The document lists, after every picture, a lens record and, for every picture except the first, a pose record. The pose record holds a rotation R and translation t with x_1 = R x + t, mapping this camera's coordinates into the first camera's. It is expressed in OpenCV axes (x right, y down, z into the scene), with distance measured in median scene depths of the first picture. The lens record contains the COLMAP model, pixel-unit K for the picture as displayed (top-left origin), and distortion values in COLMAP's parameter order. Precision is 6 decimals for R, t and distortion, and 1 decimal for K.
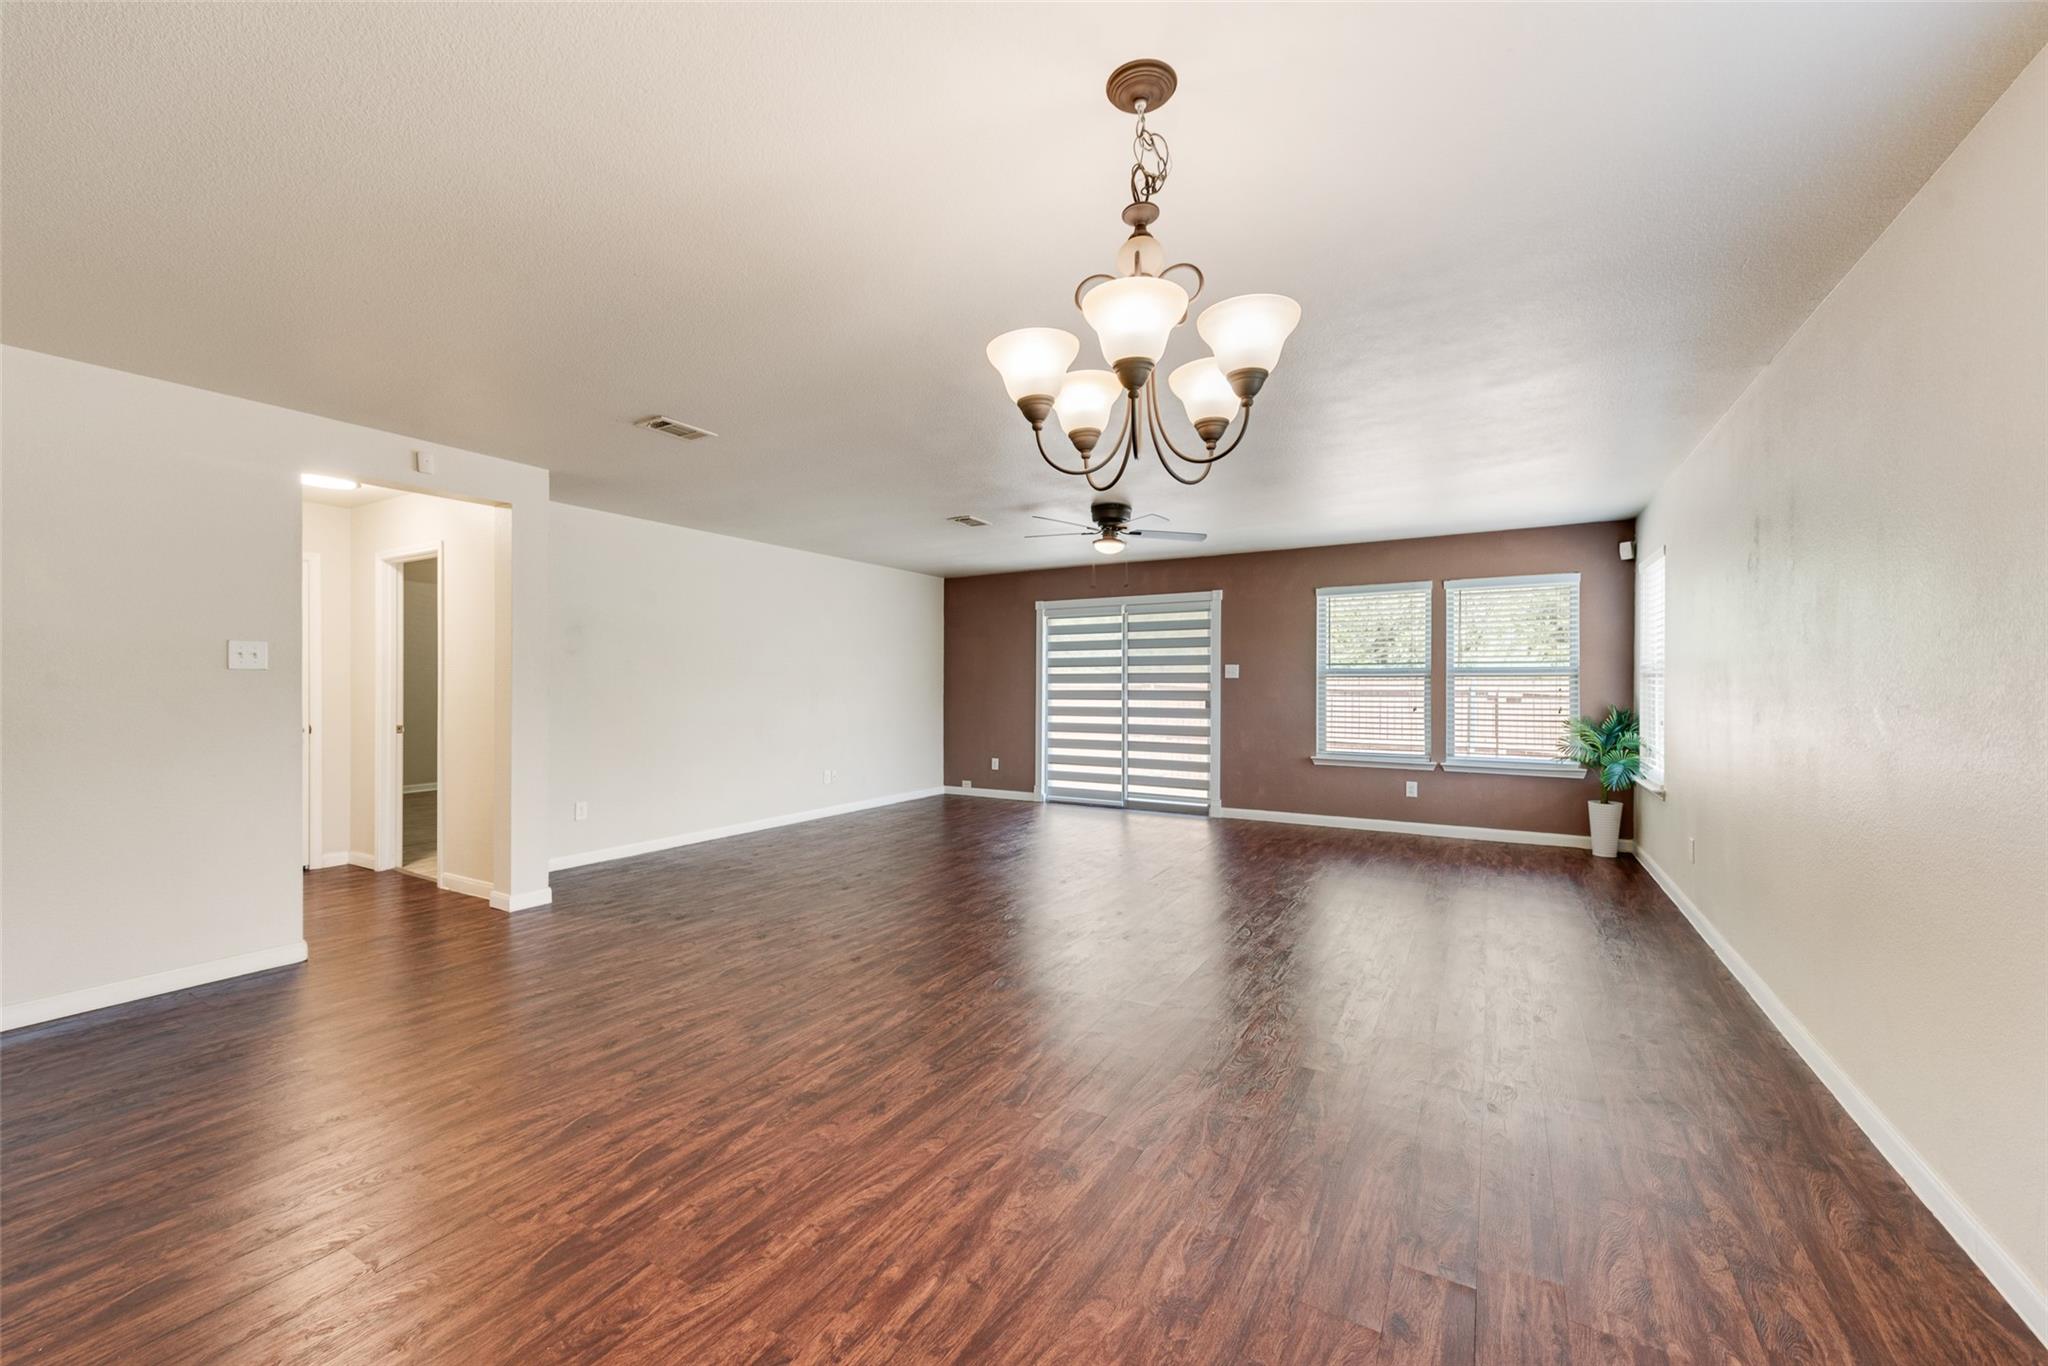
lens RADIAL K [[805.0, 0, 1008.9], [0, 805.0, 688.7], [0, 0, 1]] dist [0.010209, -0.002975]
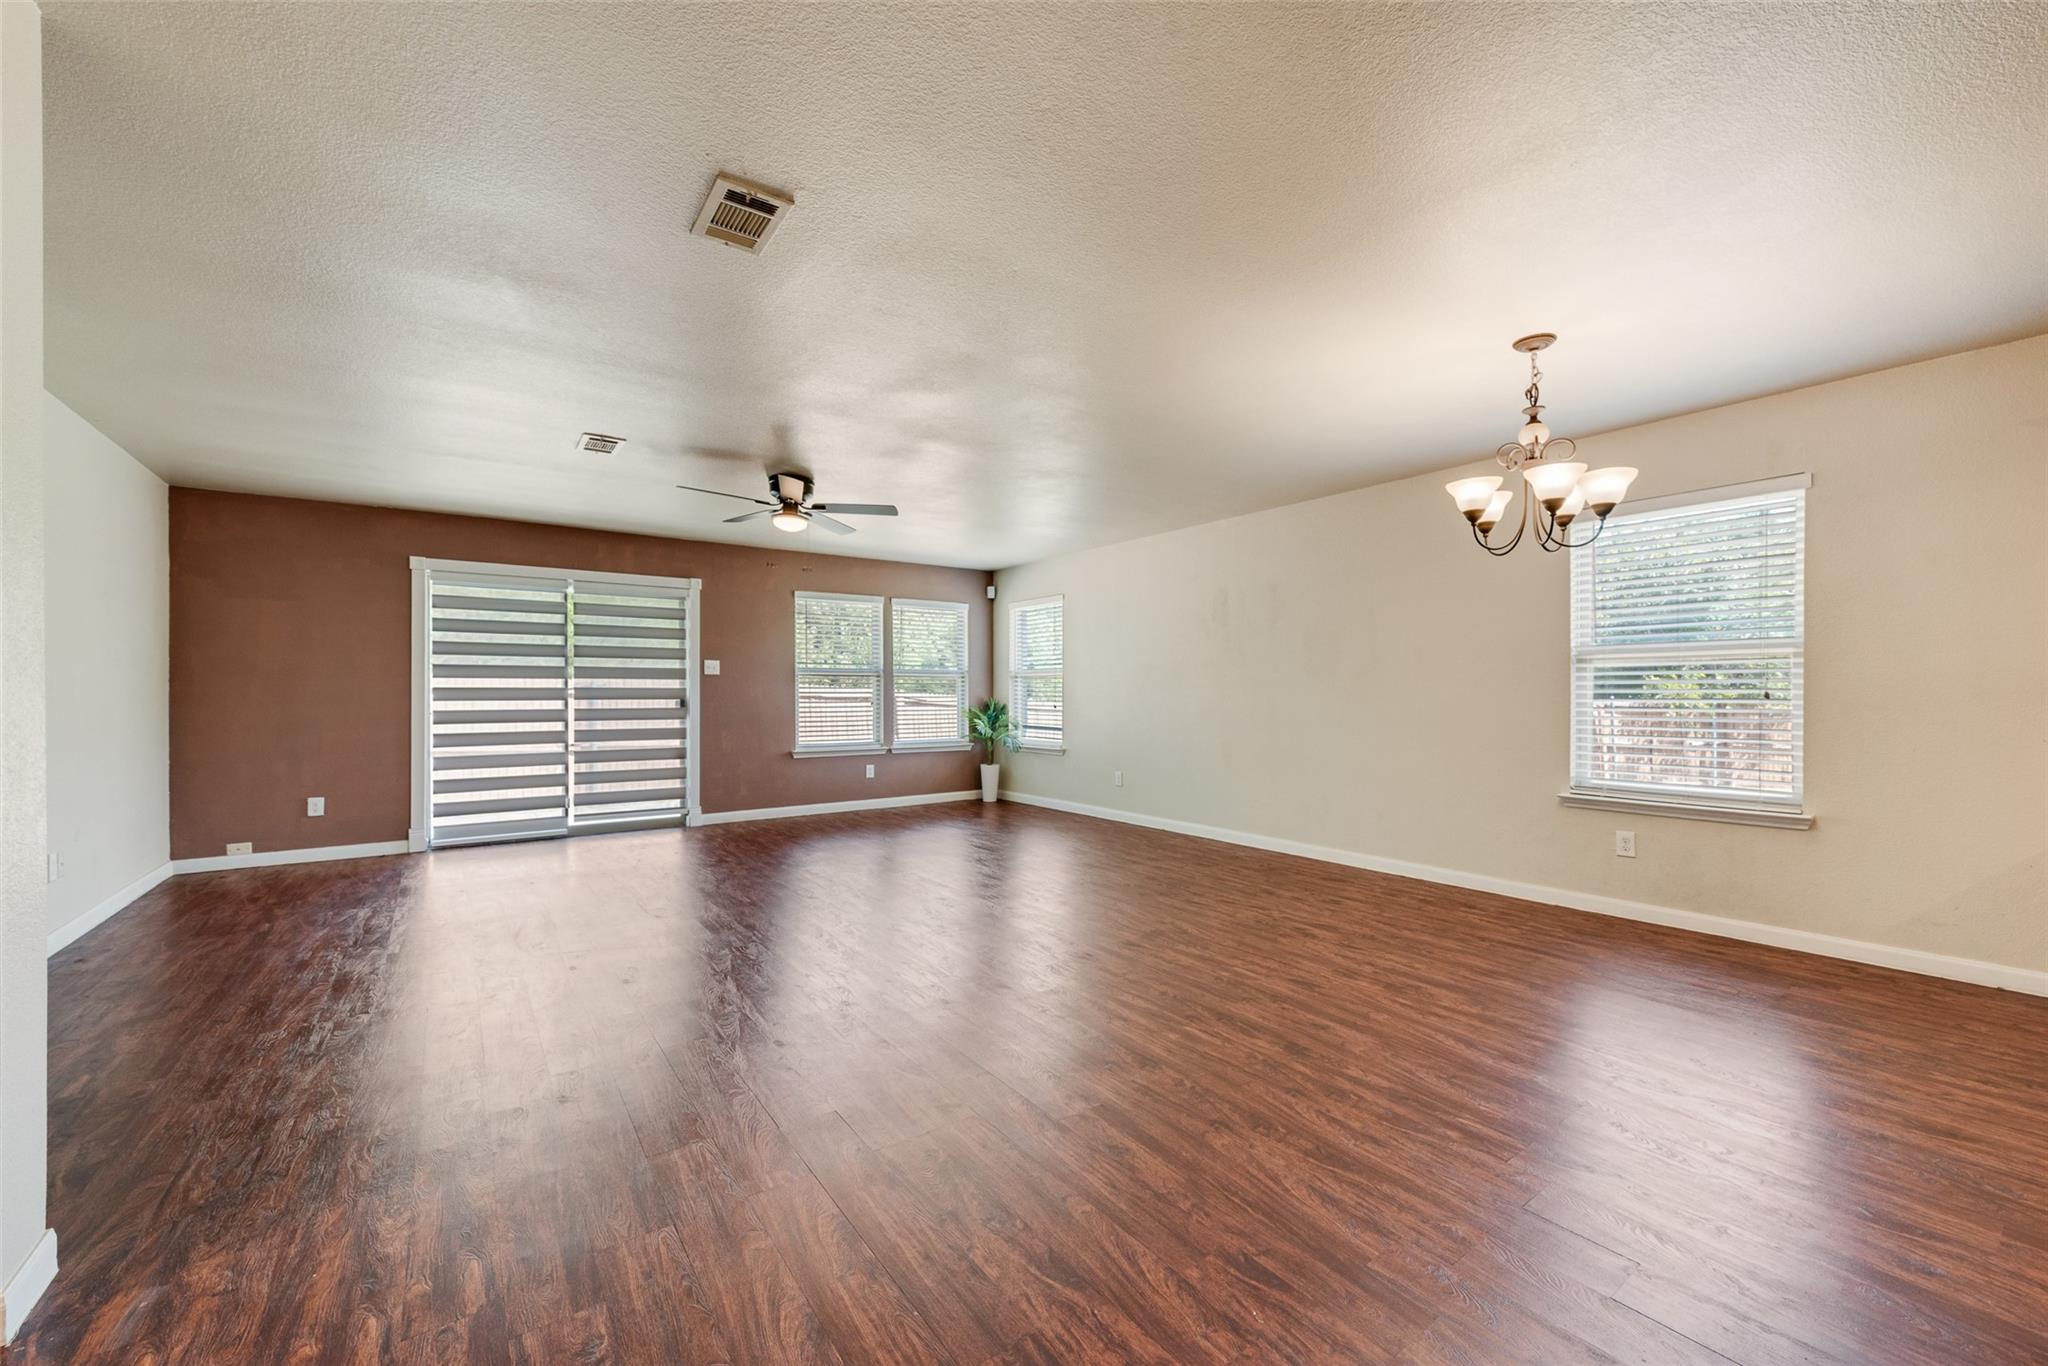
lens RADIAL K [[805.0, 0, 1025.6], [0, 805.0, 702.0], [0, 0, 1]] dist [0.010209, -0.002975]
pose [[0.395484, -0.010623, 0.918411, -0.449124], [0.006548, 0.999940, 0.008747, 0.013151], [-0.918450, 0.002555, 0.395530, 0.299854]]
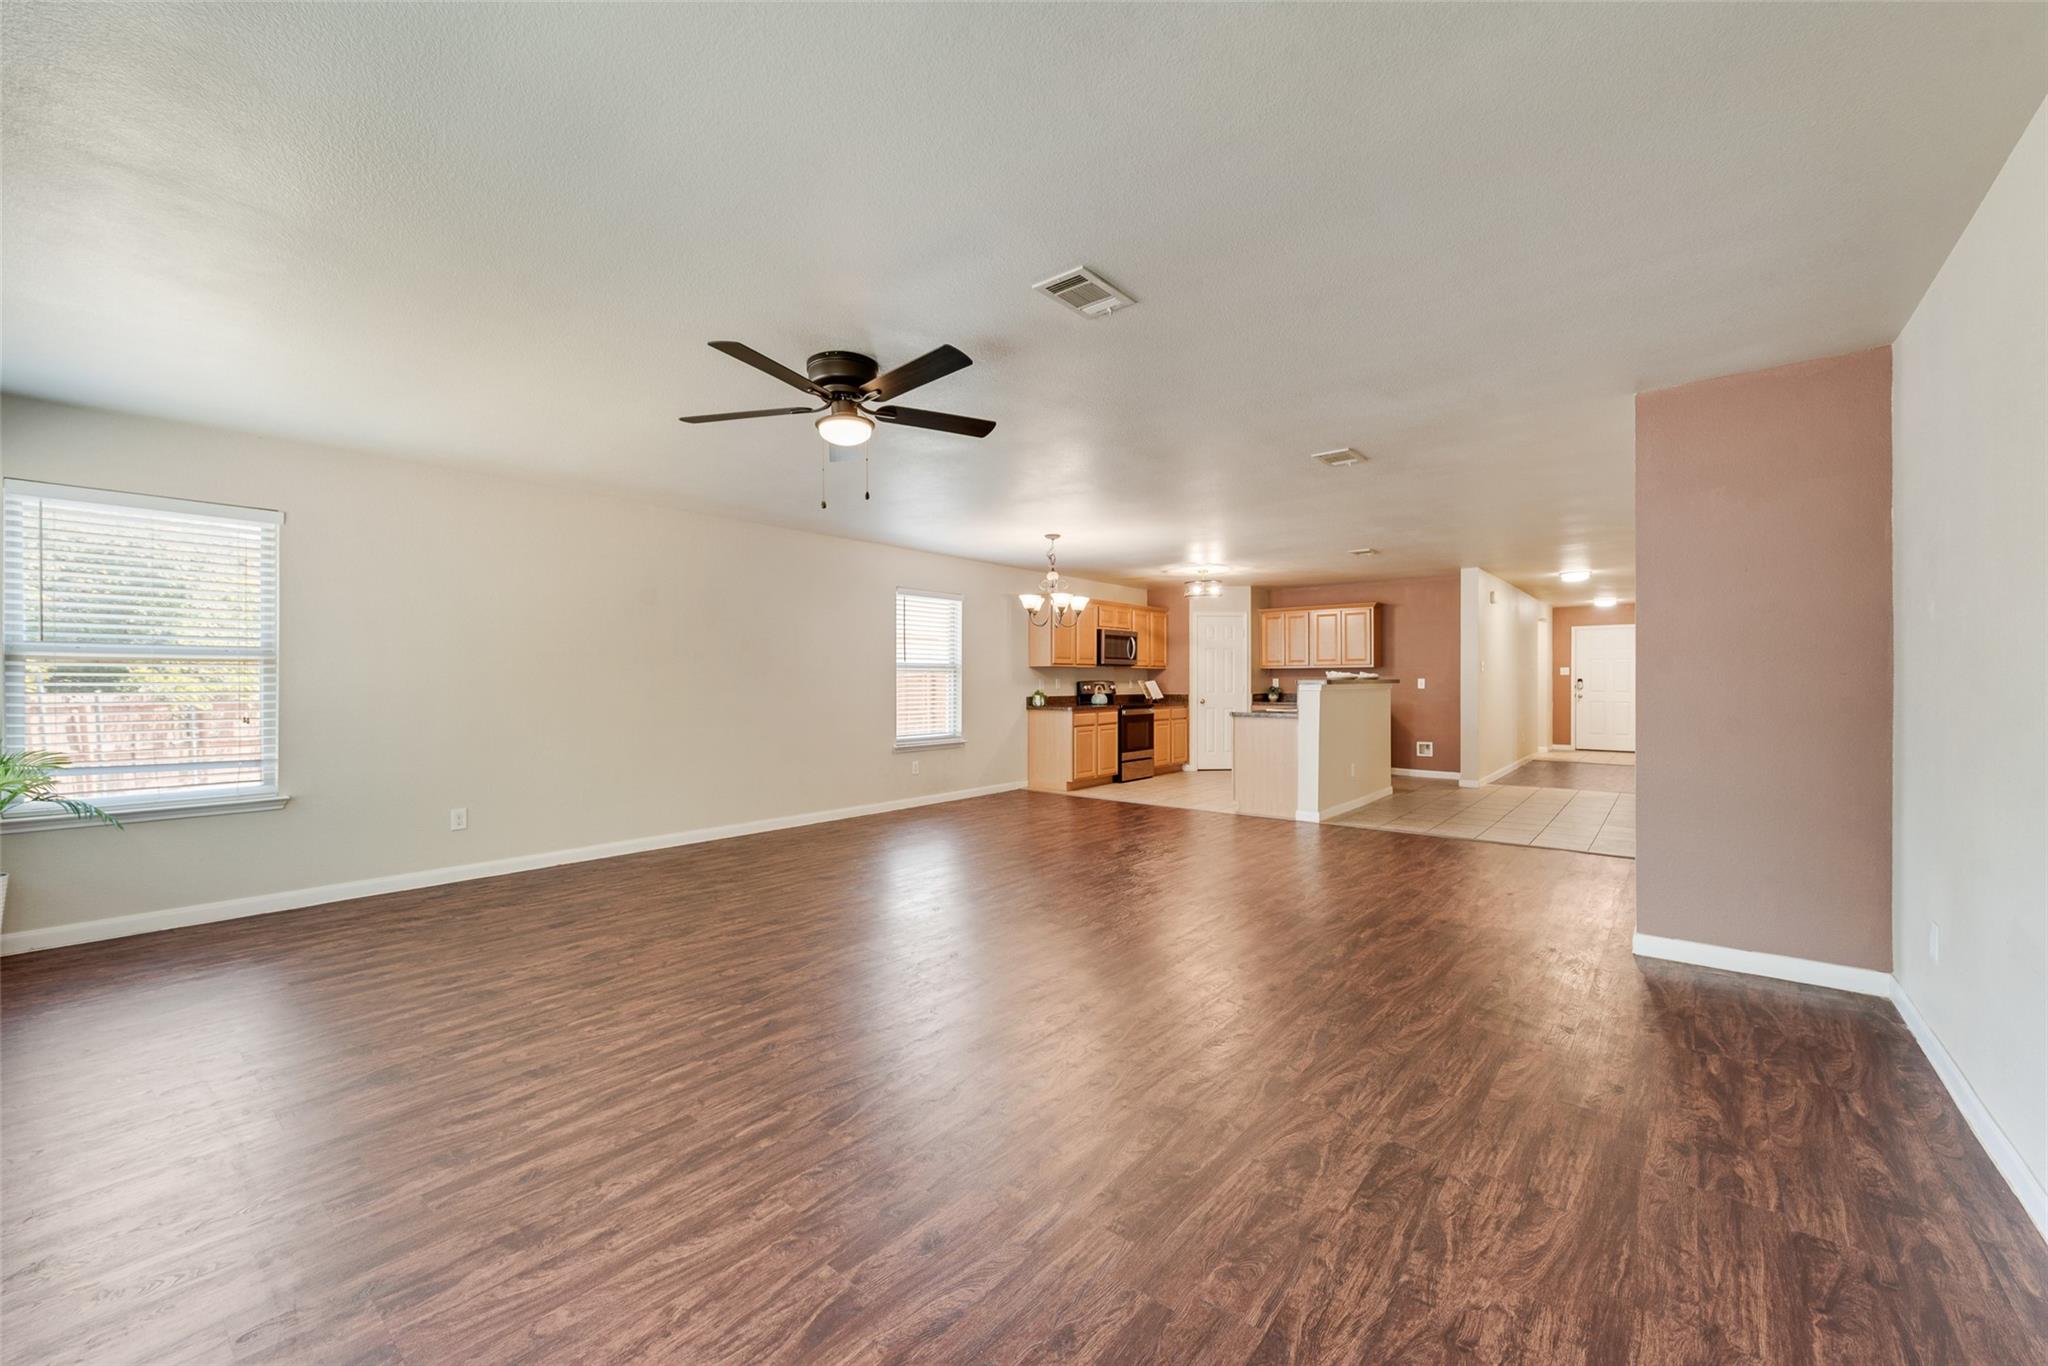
lens RADIAL K [[805.0, 0, 1009.4], [0, 805.0, 688.3], [0, 0, 1]] dist [0.010209, -0.002975]
pose [[-0.987212, -0.000491, 0.159413, -0.059905], [0.001963, 0.999882, 0.015234, -0.002725], [-0.159401, 0.015352, -0.987094, 1.173405]]
